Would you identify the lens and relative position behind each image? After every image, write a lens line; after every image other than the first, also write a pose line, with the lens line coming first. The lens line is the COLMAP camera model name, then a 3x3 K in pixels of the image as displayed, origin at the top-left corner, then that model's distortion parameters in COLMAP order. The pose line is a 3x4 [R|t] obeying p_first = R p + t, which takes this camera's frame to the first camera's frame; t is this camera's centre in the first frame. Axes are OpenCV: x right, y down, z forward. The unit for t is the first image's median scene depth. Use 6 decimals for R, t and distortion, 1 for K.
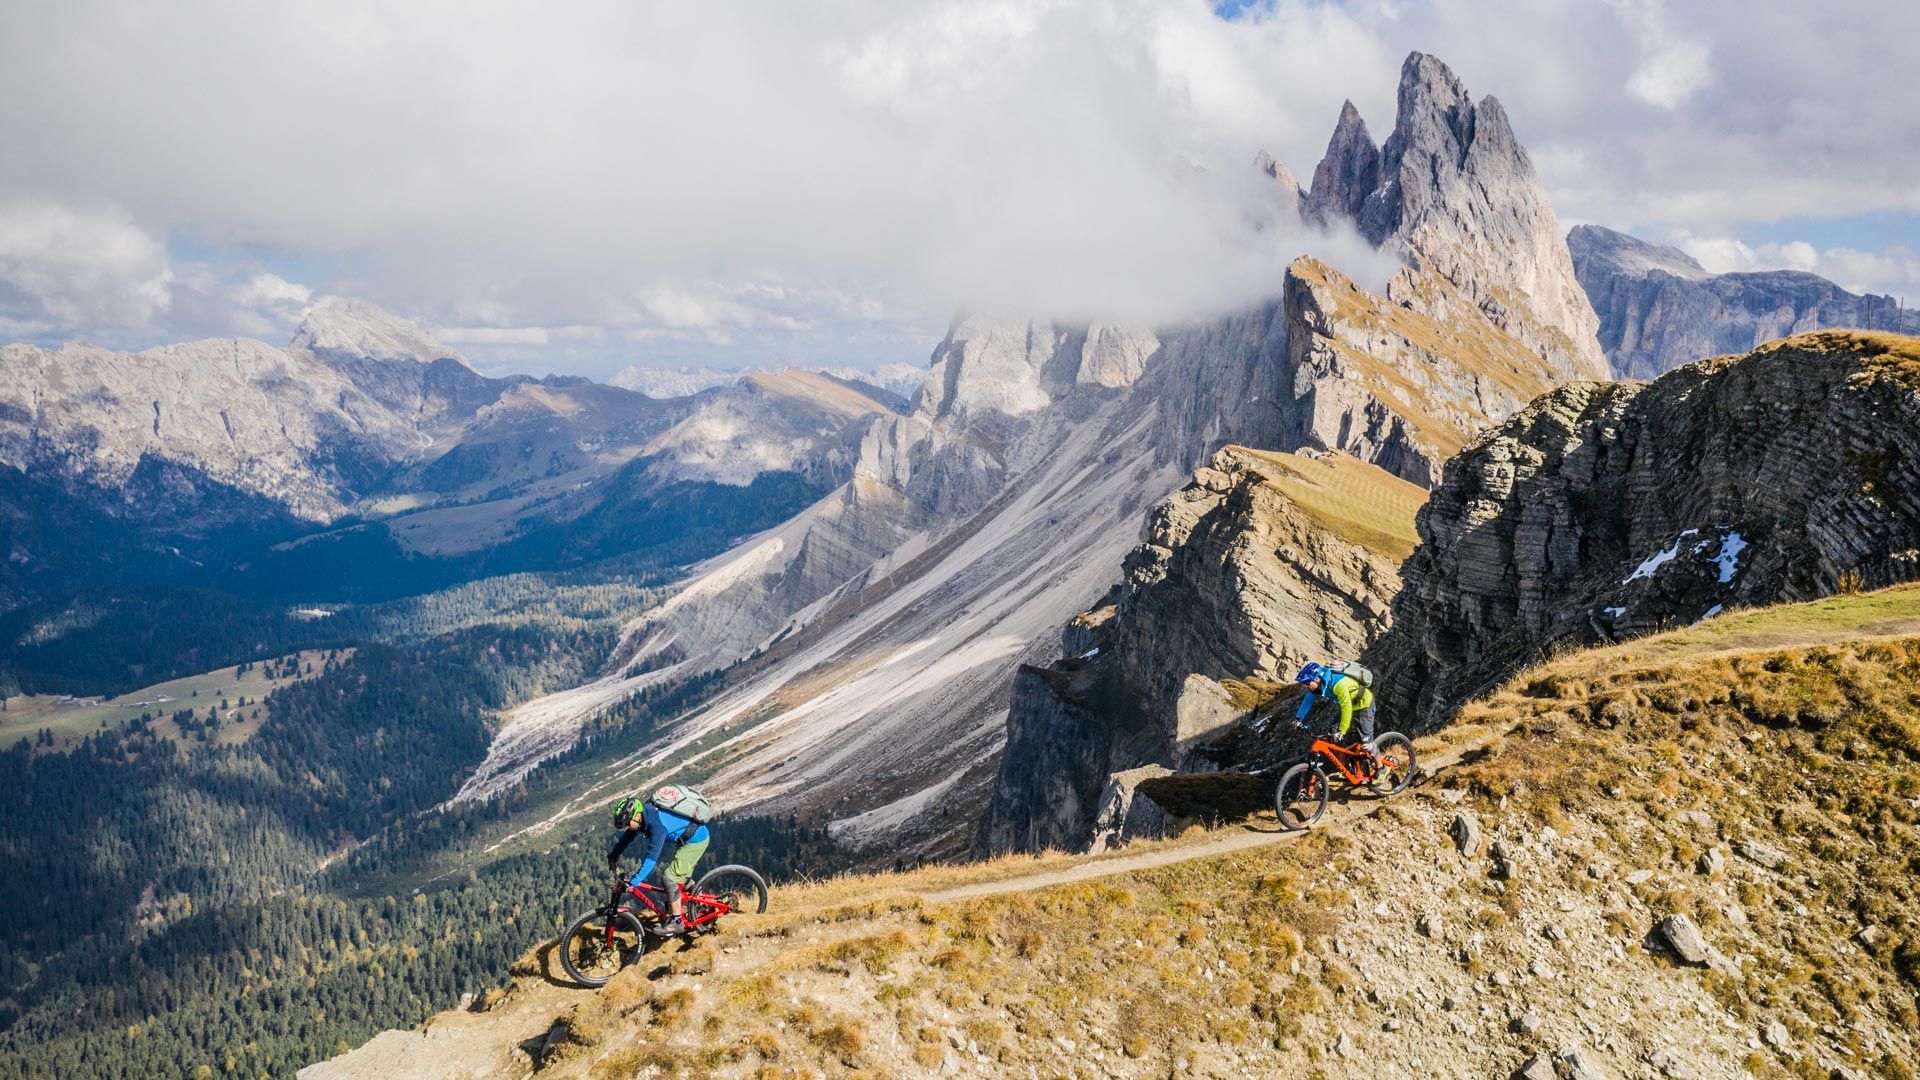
lens RADIAL K [[1601.8, 0, 1016.0], [0, 1601.8, 513.4], [0, 0, 1]] dist [-0.009837, -0.007152]
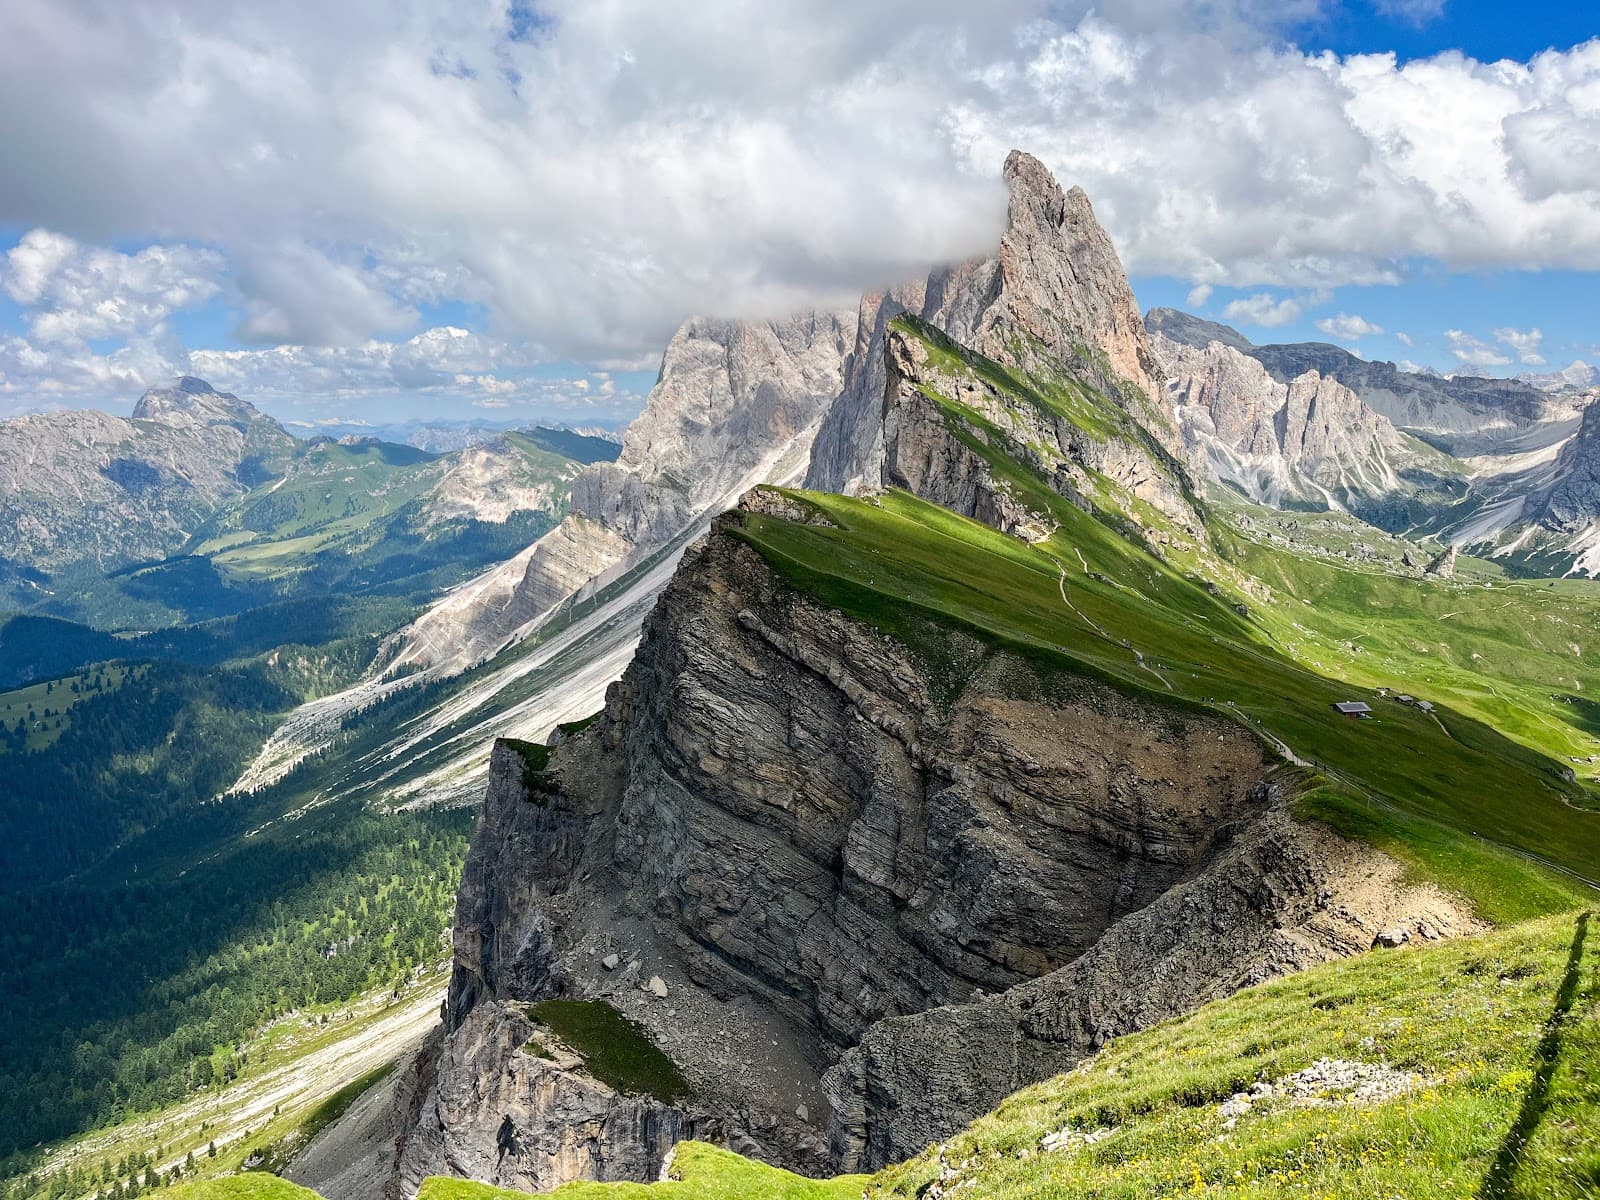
lens RADIAL K [[1212.4, 0, 803.9], [0, 1212.4, 616.8], [0, 0, 1]] dist [0.001880, -0.003628]
pose [[0.998264, -0.020772, 0.055105, 0.030103], [0.017163, 0.997727, 0.065168, -0.002783], [-0.056333, -0.064109, 0.996352, 0.074376]]
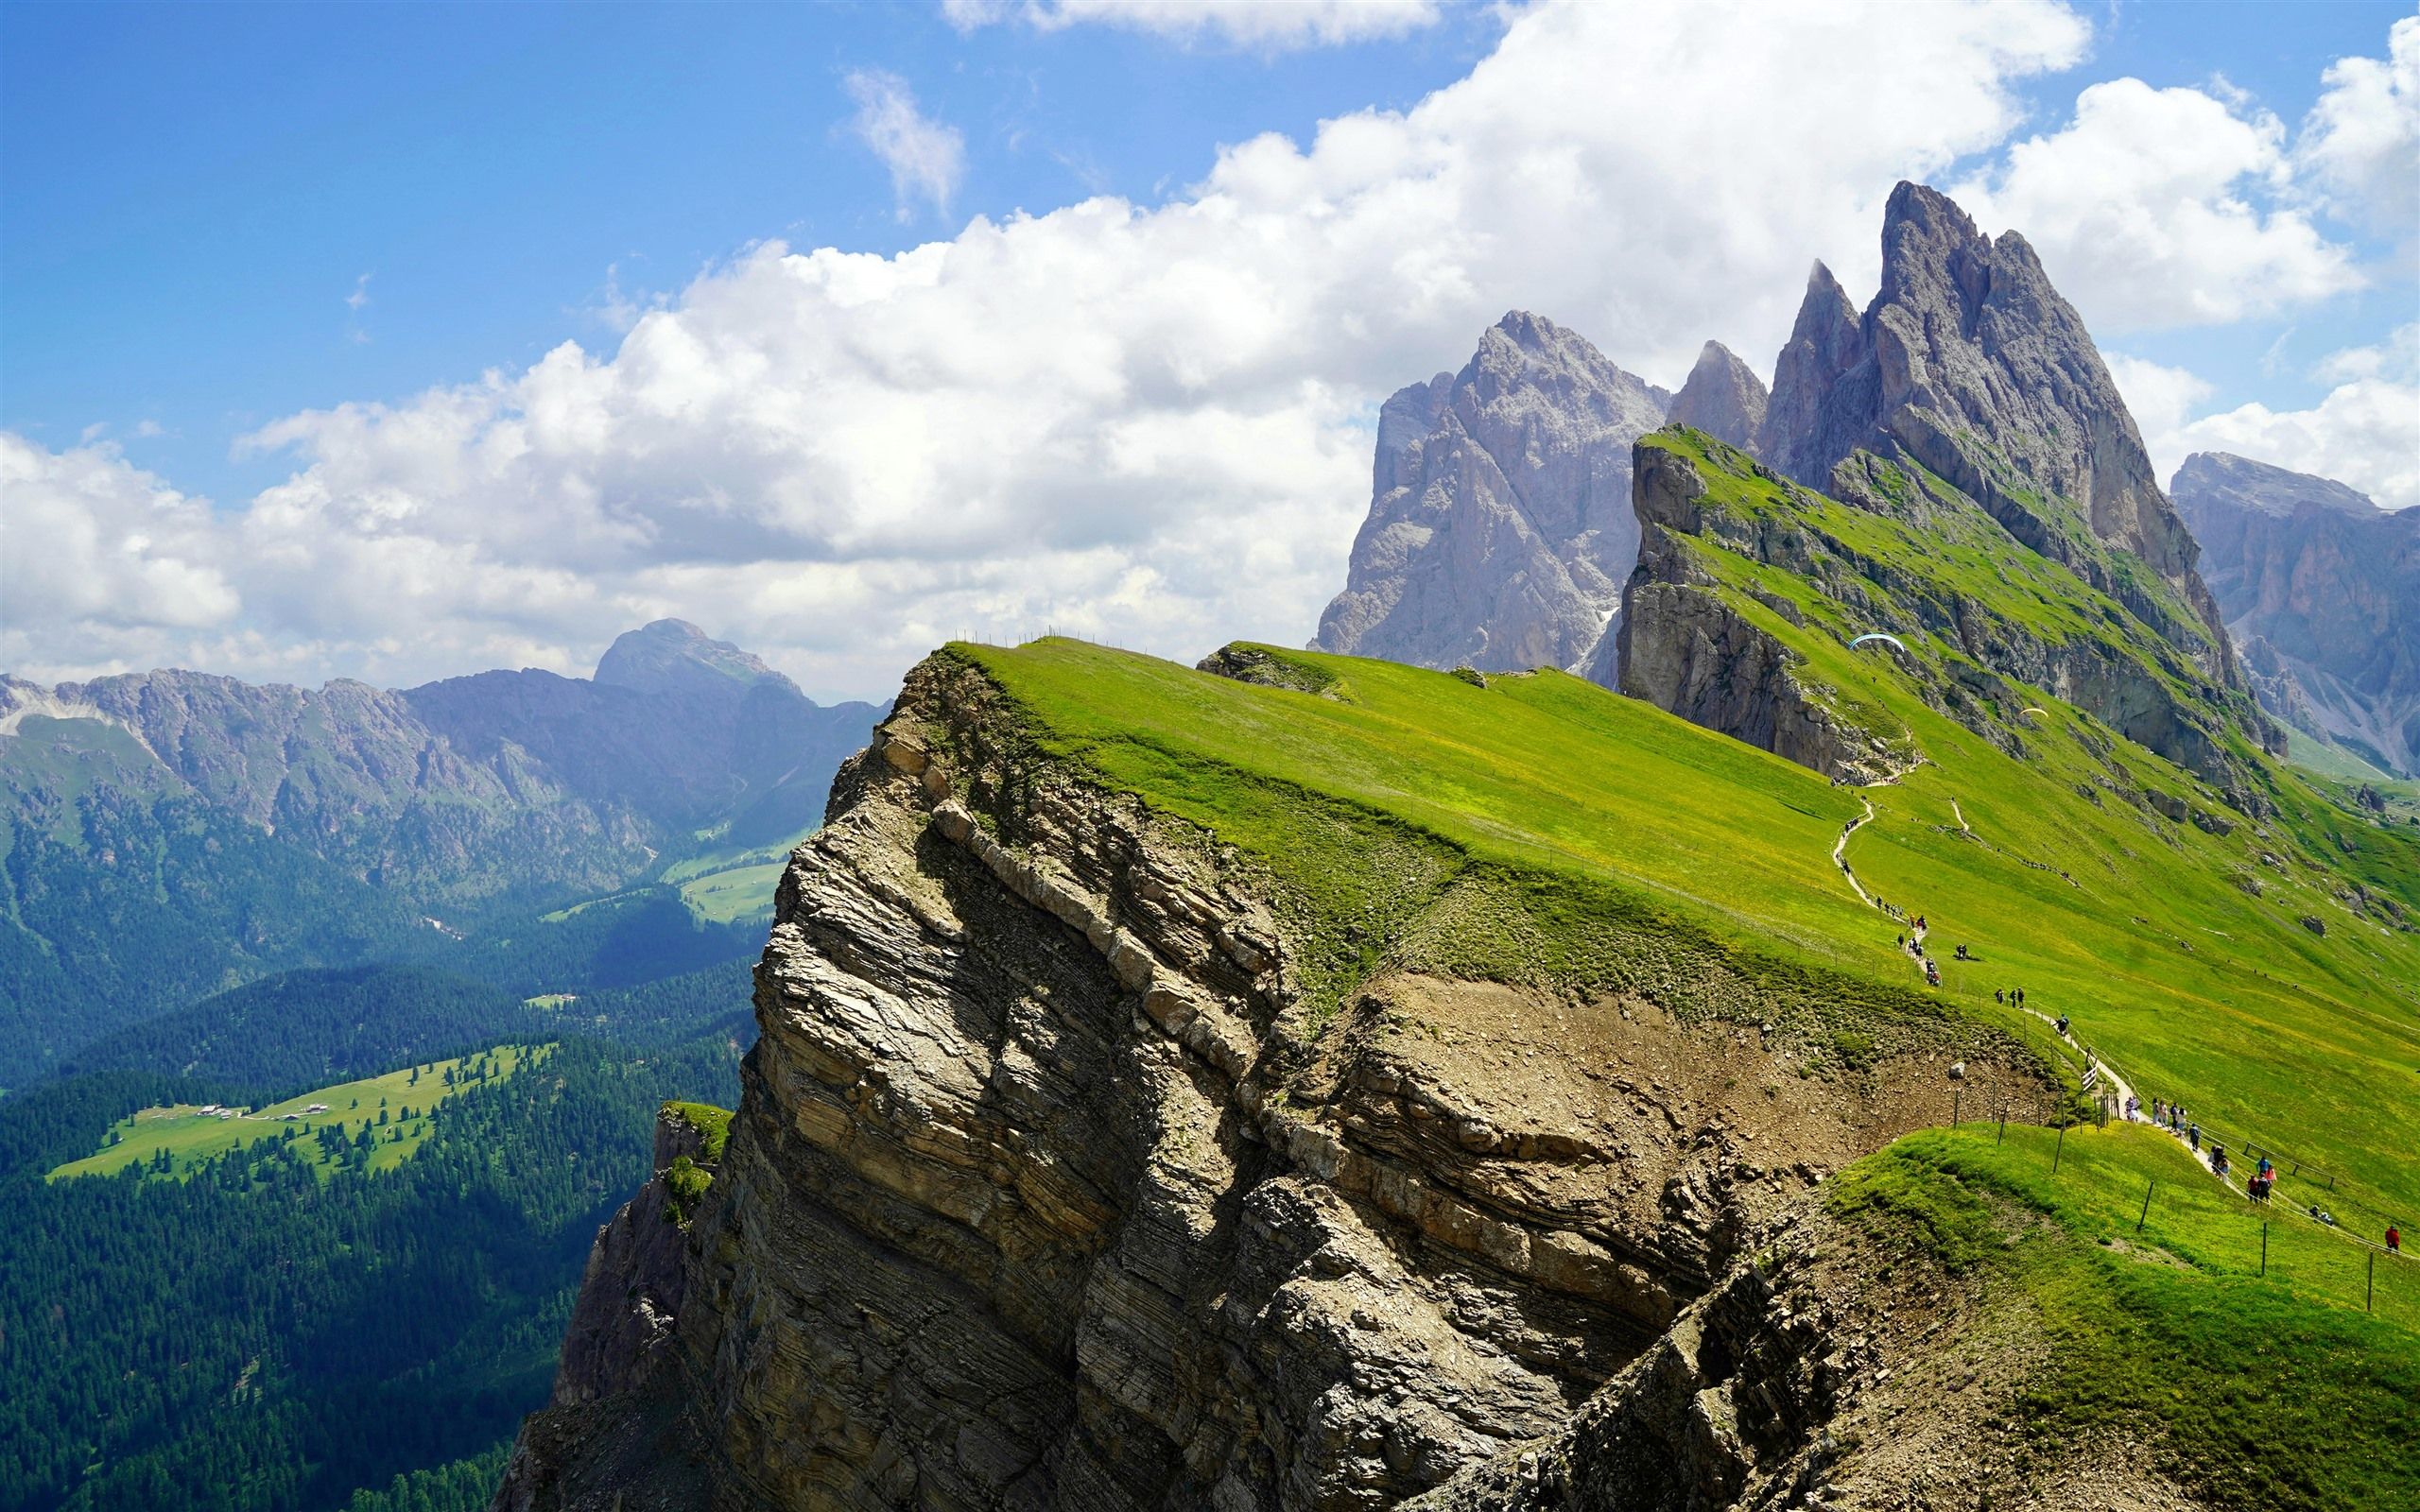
lens RADIAL K [[1972.1, 0, 1242.5], [0, 1972.1, 690.3], [0, 0, 1]] dist [-0.084364, 0.114209]
pose [[0.990562, -0.033983, -0.132782, 0.054430], [0.022066, 0.995678, -0.090214, 0.006774], [0.135274, 0.086432, 0.987031, 0.102259]]
